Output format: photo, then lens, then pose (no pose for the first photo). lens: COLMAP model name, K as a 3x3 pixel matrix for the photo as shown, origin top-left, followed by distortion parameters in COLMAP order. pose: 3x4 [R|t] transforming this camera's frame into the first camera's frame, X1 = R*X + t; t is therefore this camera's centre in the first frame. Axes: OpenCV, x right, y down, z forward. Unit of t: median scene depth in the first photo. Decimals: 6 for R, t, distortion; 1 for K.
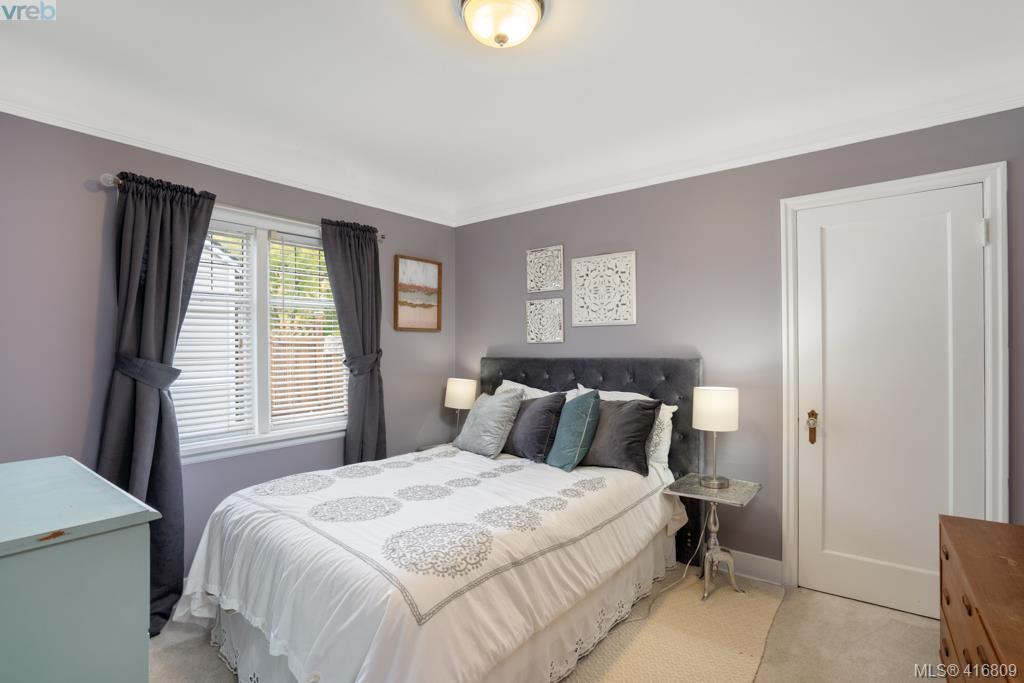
lens RADIAL K [[478.5, 0, 508.9], [0, 478.5, 355.0], [0, 0, 1]] dist [-0.064826, 0.026106]
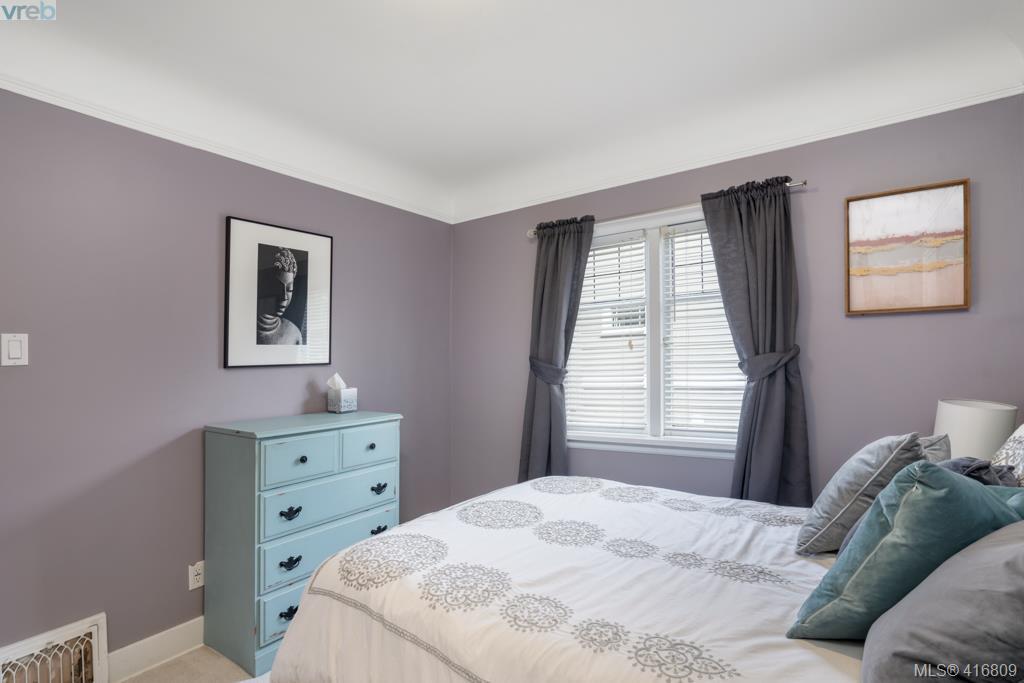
lens RADIAL K [[478.5, 0, 508.9], [0, 478.5, 355.0], [0, 0, 1]] dist [-0.064826, 0.026106]
pose [[0.074759, -0.001166, -0.997201, 0.521700], [0.010503, 0.999945, -0.000382, -0.006479], [0.997146, -0.010445, 0.074767, 0.728245]]
